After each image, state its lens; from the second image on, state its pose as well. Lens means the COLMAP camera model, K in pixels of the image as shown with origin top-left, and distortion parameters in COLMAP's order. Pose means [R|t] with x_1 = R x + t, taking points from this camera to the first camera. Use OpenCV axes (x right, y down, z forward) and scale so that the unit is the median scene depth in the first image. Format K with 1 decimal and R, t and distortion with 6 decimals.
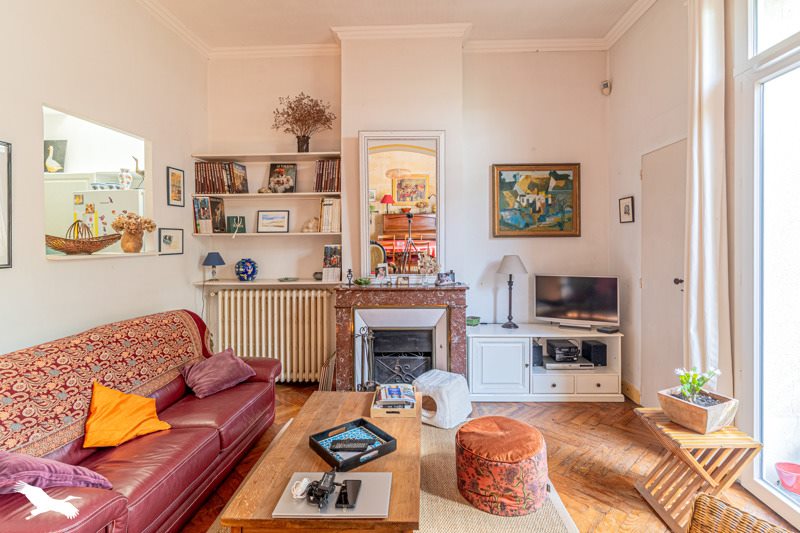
lens RADIAL K [[399.4, 0, 415.5], [0, 399.4, 243.2], [0, 0, 1]] dist [-0.000706, 0.000860]
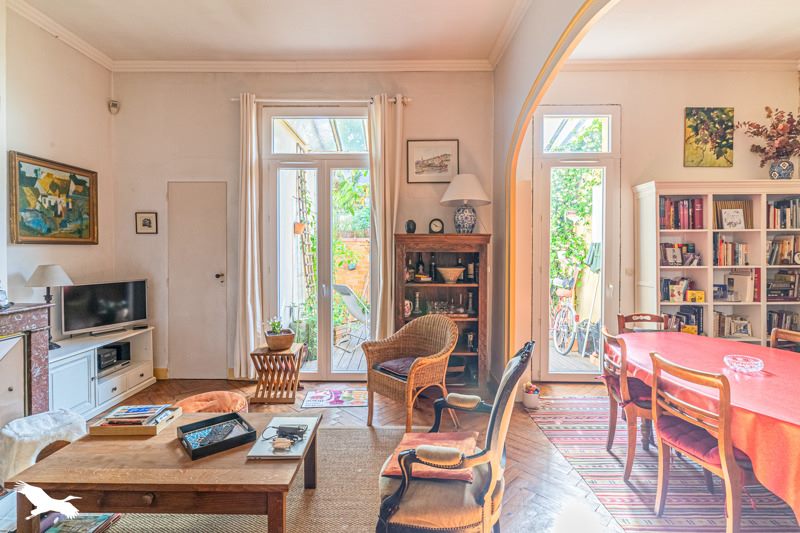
lens RADIAL K [[399.4, 0, 396.2], [0, 399.4, 253.7], [0, 0, 1]] dist [-0.000706, 0.000860]
pose [[-0.025465, -0.005908, 0.999658, -0.615060], [0.004940, 0.999970, 0.006036, 0.004459], [-0.999663, 0.005092, -0.025435, 0.263882]]
